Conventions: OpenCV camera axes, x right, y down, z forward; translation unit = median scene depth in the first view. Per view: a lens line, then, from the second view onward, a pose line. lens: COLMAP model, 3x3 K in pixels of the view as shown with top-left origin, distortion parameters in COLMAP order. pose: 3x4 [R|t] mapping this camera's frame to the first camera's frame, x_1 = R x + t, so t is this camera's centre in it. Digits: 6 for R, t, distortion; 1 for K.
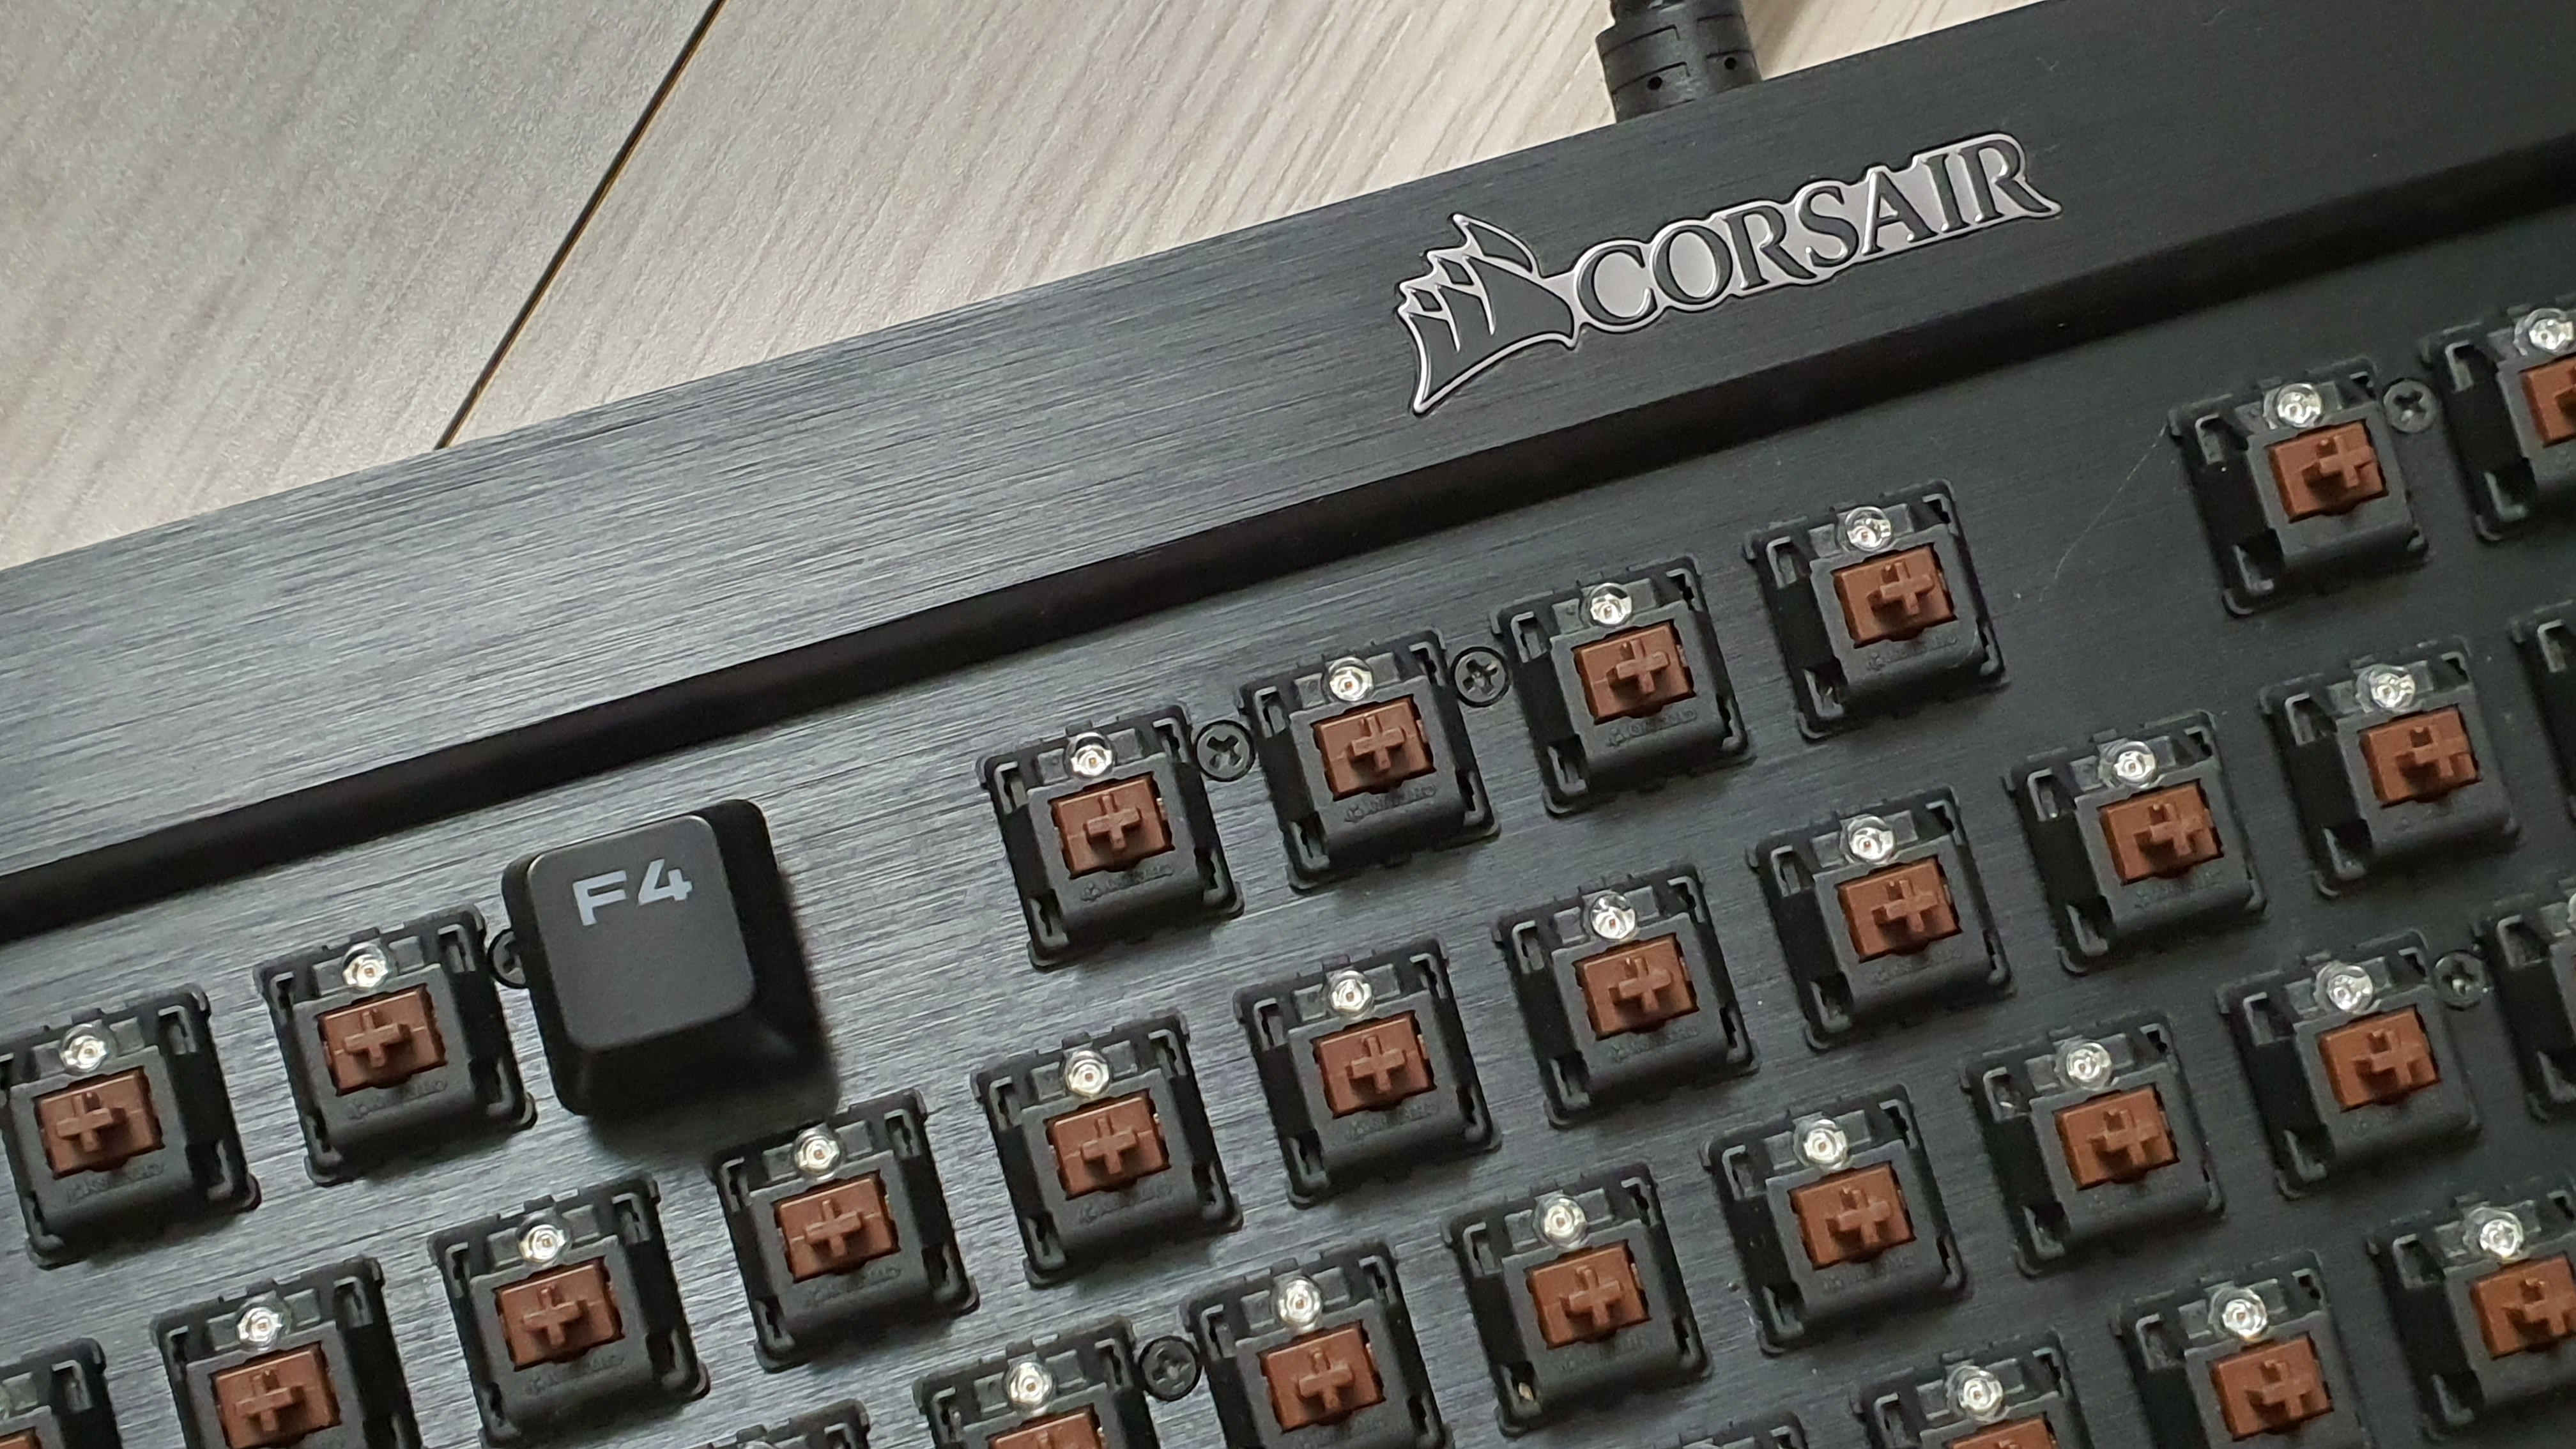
lens RADIAL K [[3752.4, 0, 1352.1], [0, 3752.4, 741.1], [0, 0, 1]] dist [0.125214, 0.000000]
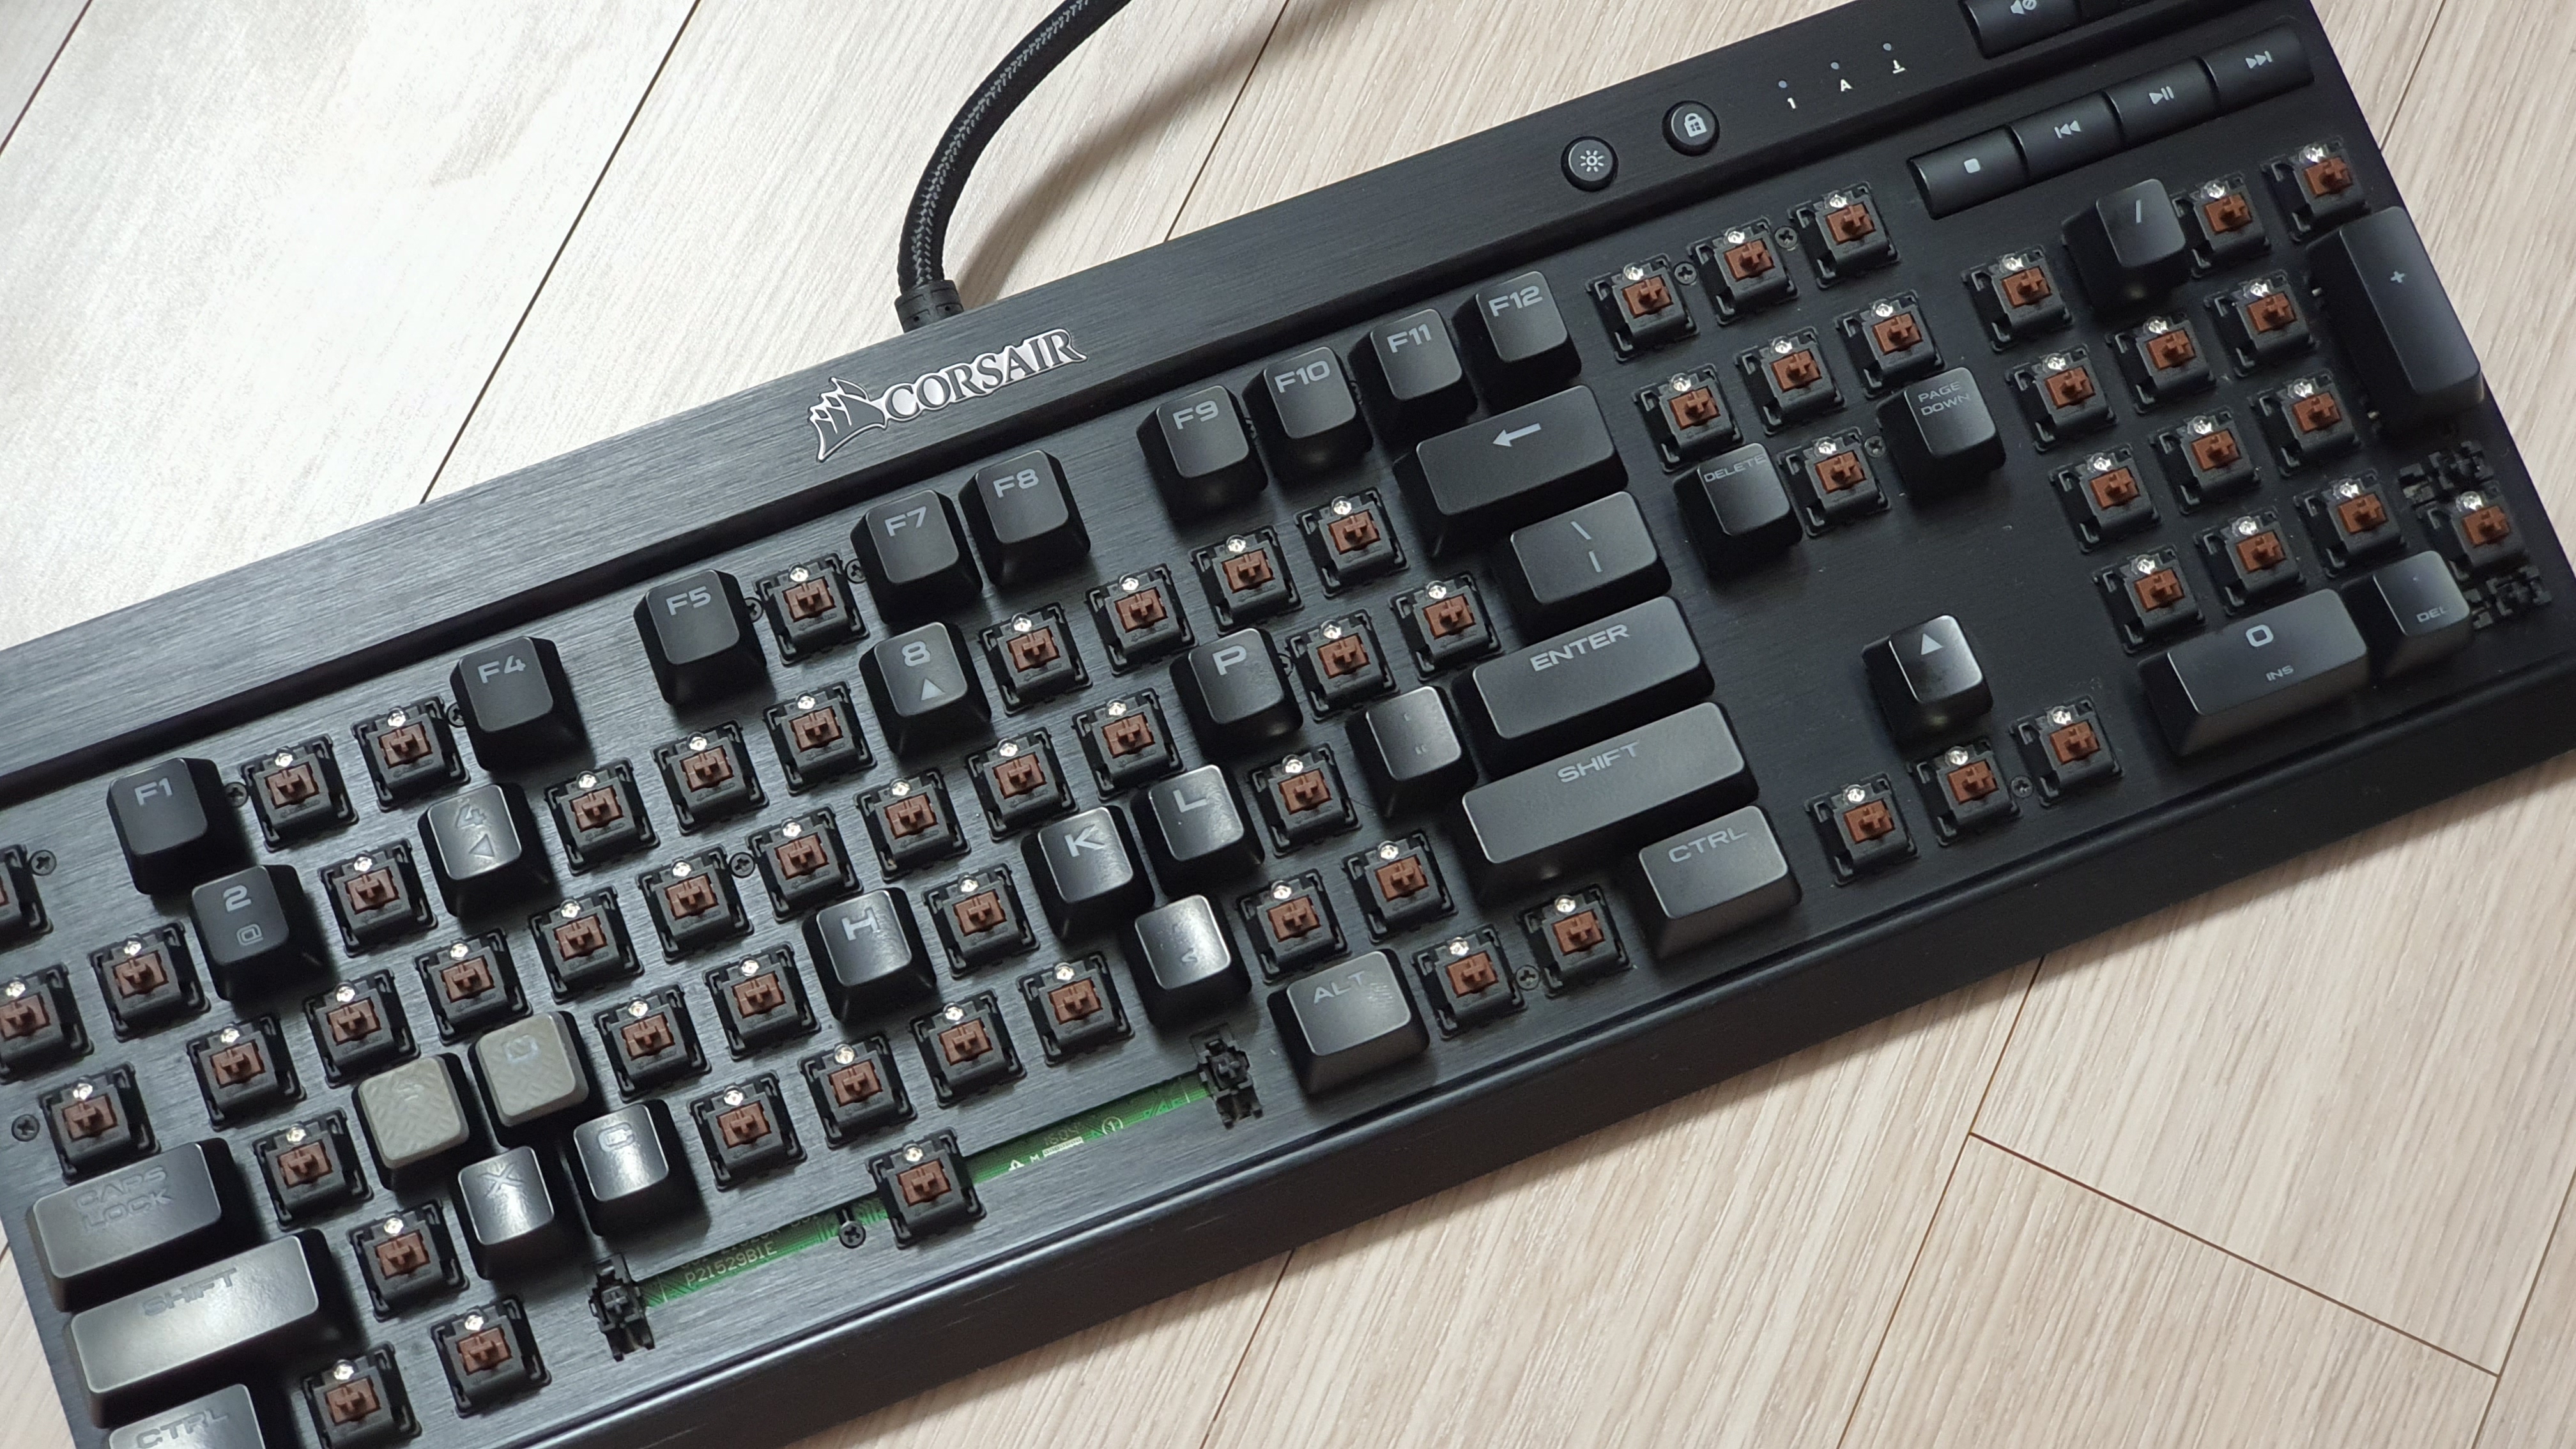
lens RADIAL K [[3612.4, 0, 1304.1], [0, 3612.4, 721.7], [0, 0, 1]] dist [0.005167, 0.000000]
pose [[0.996711, -0.079224, 0.017062, 0.272352], [0.080386, 0.993204, -0.084169, 0.295881], [-0.010278, 0.085264, 0.996305, -1.277653]]
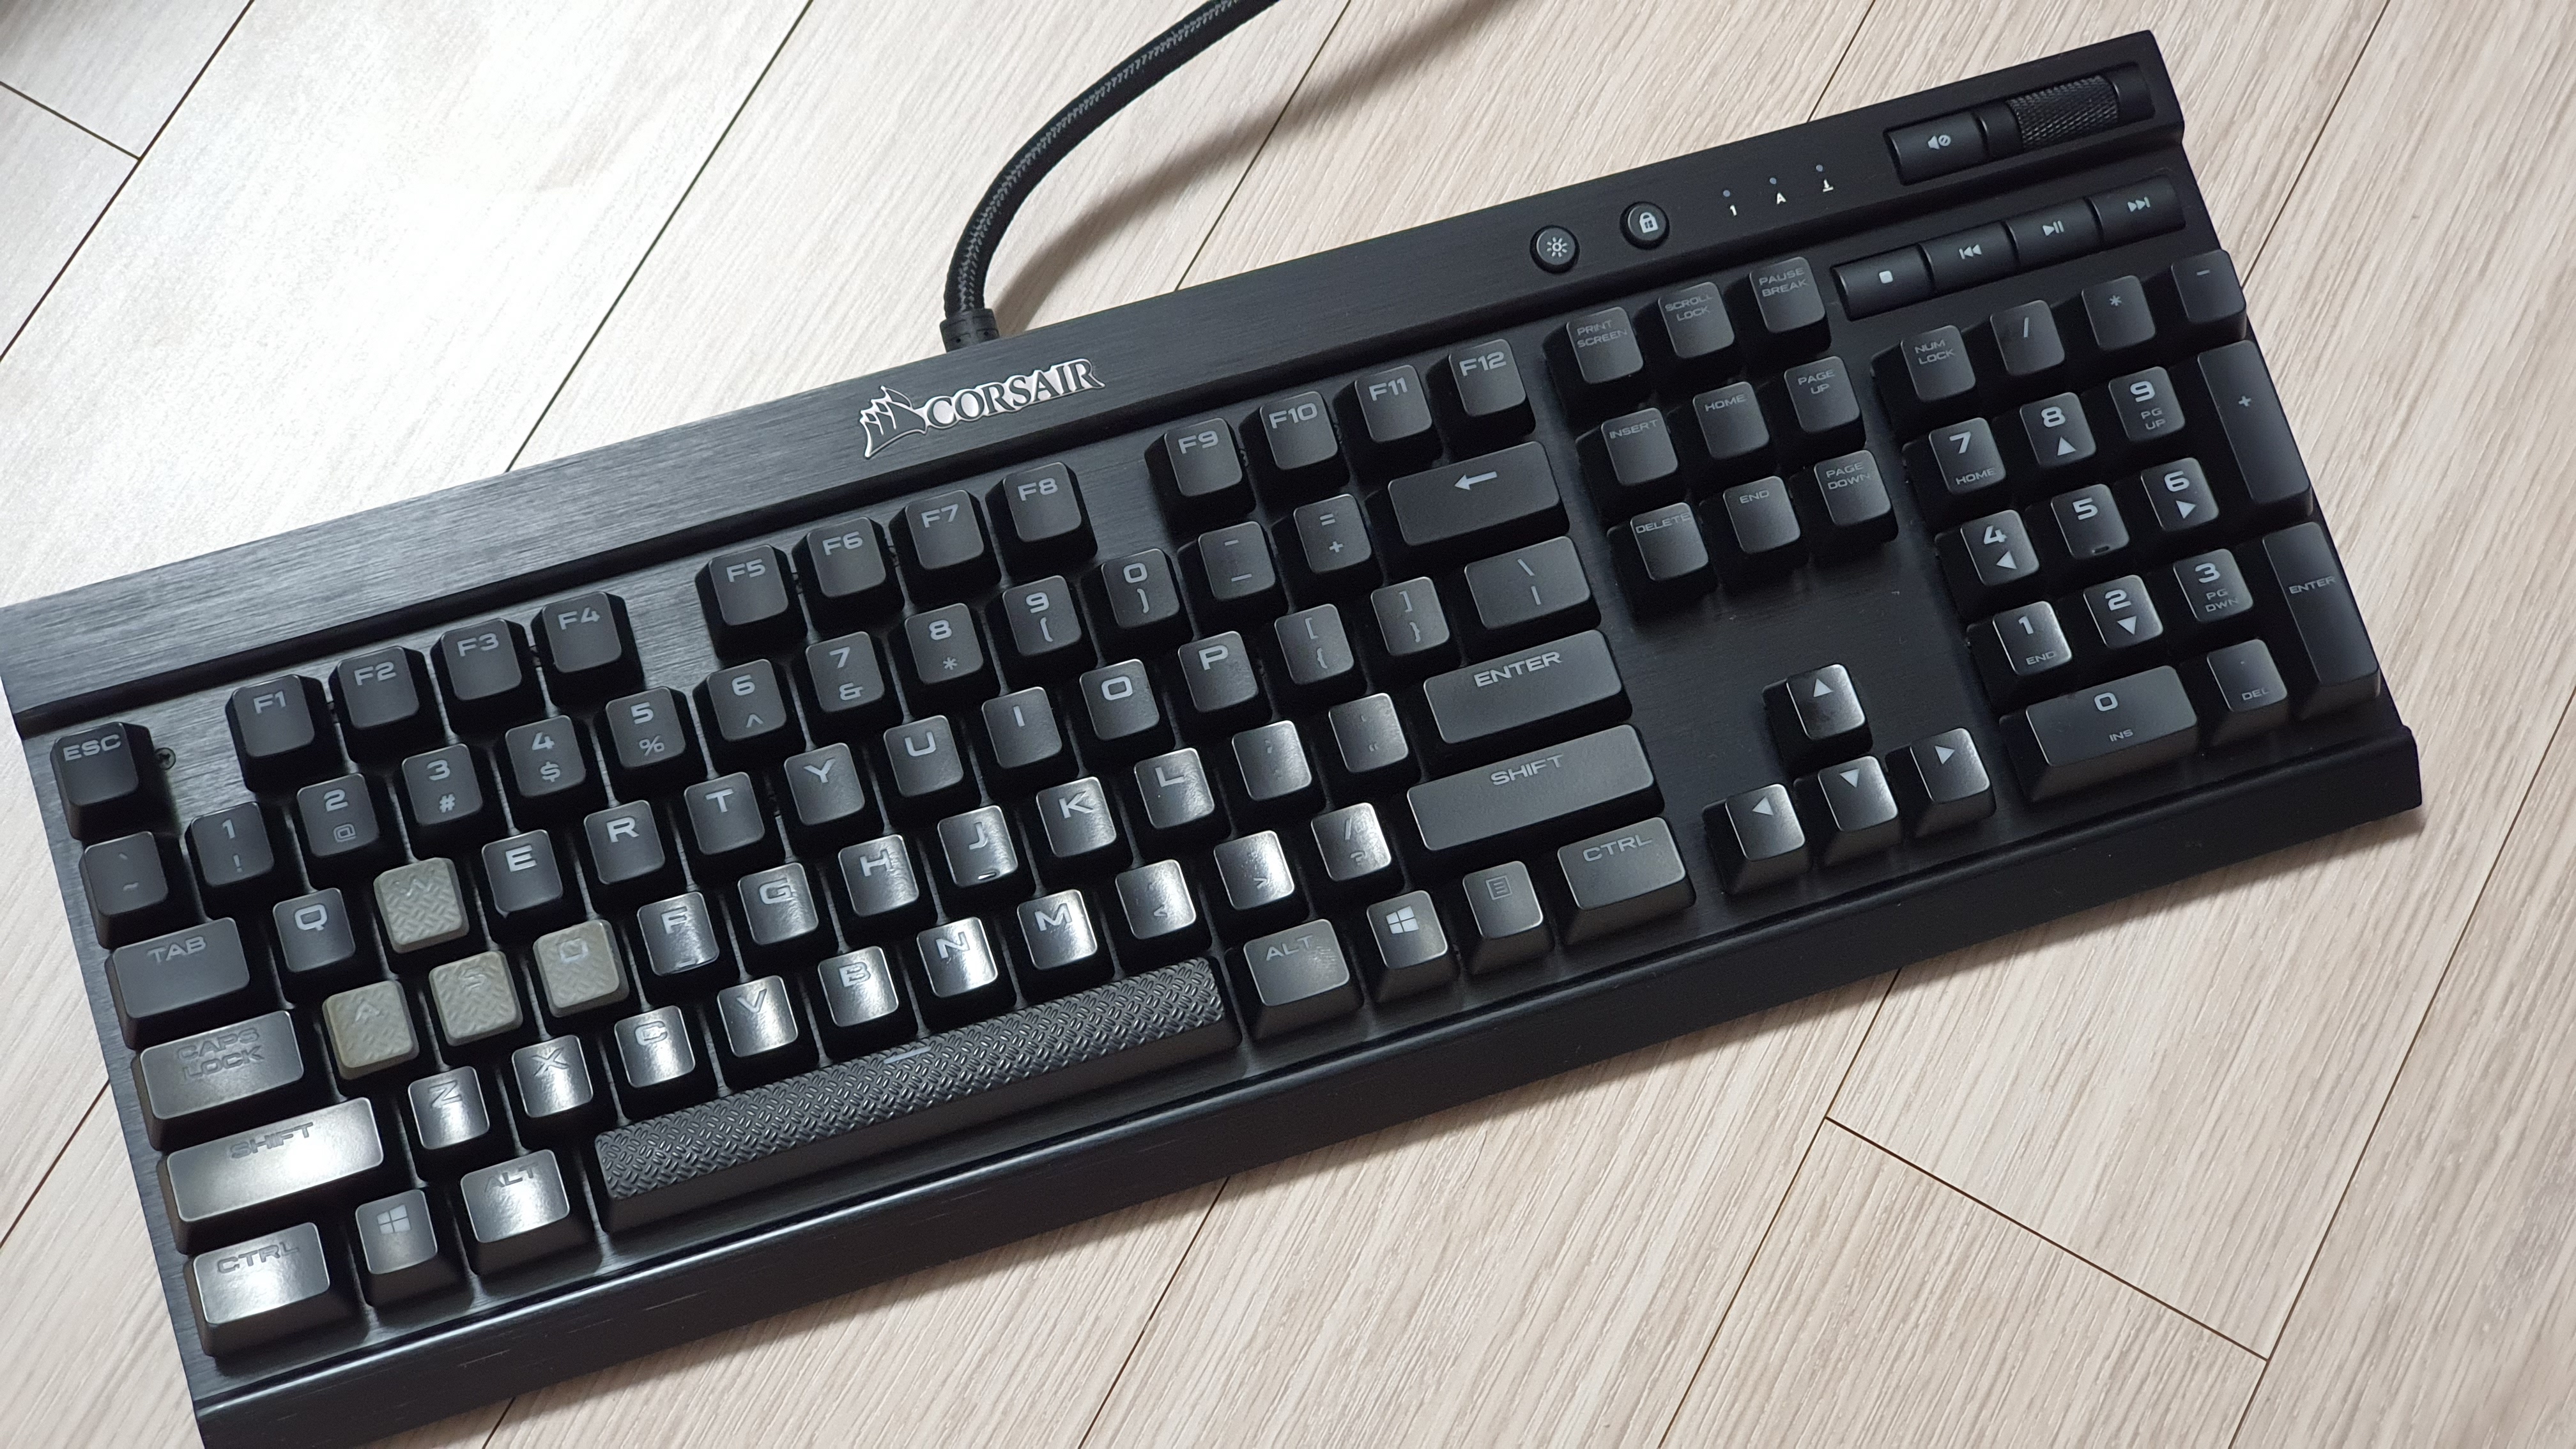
lens RADIAL K [[3612.4, 0, 1275.6], [0, 3612.4, 693.7], [0, 0, 1]] dist [0.005167, 0.000000]
pose [[0.999179, -0.005603, 0.040127, 0.208389], [0.009624, 0.994869, -0.100718, 0.350852], [-0.039357, 0.101021, 0.994106, -1.604713]]
